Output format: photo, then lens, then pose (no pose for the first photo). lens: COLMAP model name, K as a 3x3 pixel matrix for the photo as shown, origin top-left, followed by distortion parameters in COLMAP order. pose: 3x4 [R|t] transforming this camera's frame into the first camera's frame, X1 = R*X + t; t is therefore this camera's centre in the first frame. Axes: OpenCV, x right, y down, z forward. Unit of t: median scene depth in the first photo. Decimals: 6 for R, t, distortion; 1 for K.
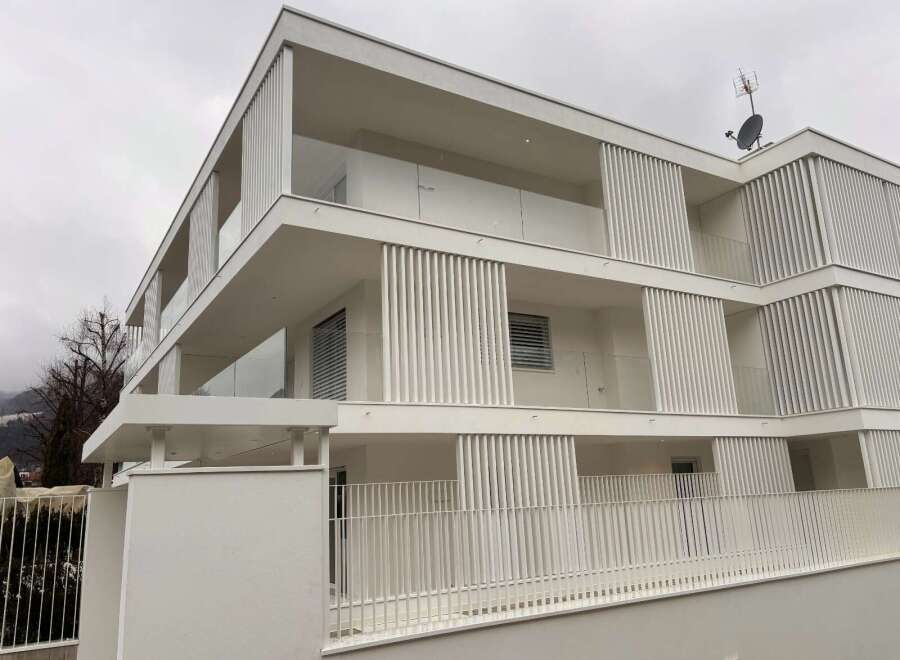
lens RADIAL K [[660.5, 0, 450.0], [0, 660.5, 330.0], [0, 0, 1]] dist [0.008950, 0.004457]
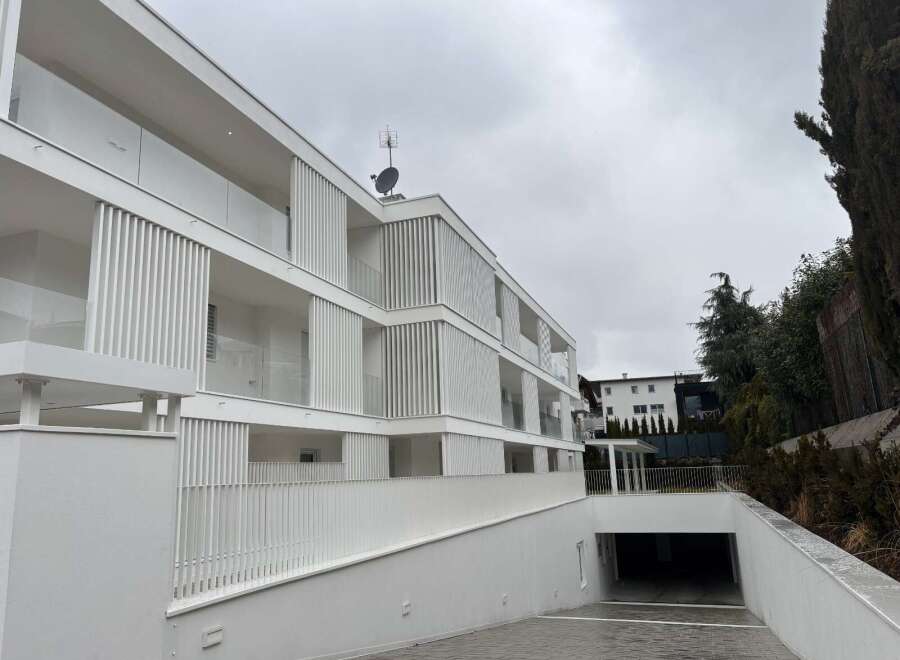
lens RADIAL K [[660.5, 0, 450.0], [0, 660.5, 330.0], [0, 0, 1]] dist [0.008950, 0.004457]
pose [[0.766986, 0.148193, 0.624317, -0.207049], [-0.149303, 0.987477, -0.050973, 0.014640], [-0.624052, -0.054117, 0.779506, -0.018118]]
